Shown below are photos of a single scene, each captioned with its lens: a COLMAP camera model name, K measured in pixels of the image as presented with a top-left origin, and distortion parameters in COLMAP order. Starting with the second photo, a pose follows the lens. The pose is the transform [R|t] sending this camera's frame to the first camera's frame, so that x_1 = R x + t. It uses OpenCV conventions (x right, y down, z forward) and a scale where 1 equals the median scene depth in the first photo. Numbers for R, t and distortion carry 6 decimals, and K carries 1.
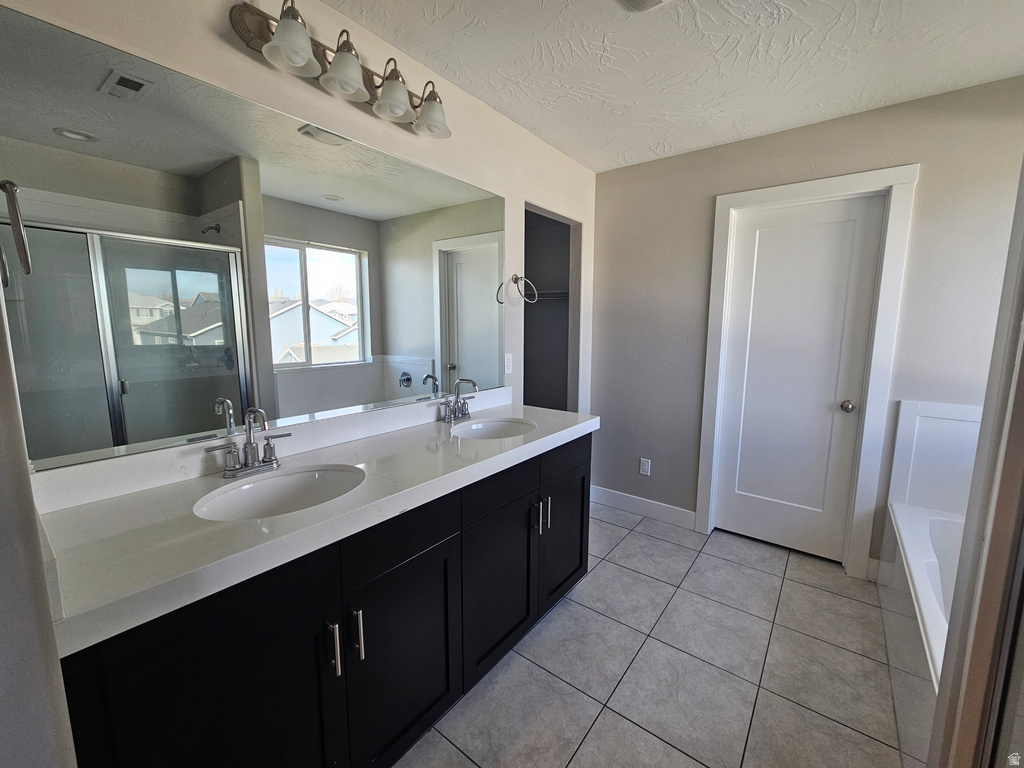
lens RADIAL K [[420.0, 0, 518.9], [0, 420.0, 380.4], [0, 0, 1]] dist [0.000091, 0.000086]
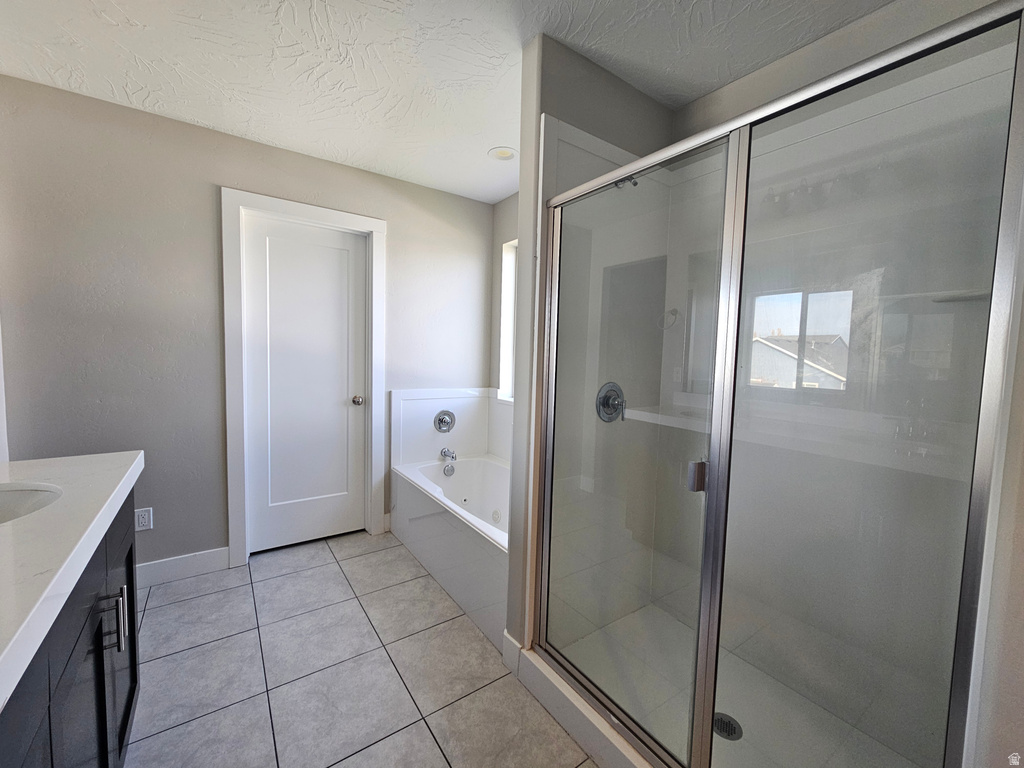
lens RADIAL K [[420.0, 0, 518.9], [0, 420.0, 383.5], [0, 0, 1]] dist [0.000091, 0.000086]
pose [[0.292851, -0.068601, 0.953694, -0.267967], [0.104076, 0.993784, 0.039526, 0.012783], [-0.950477, 0.087681, 0.298171, 0.190131]]
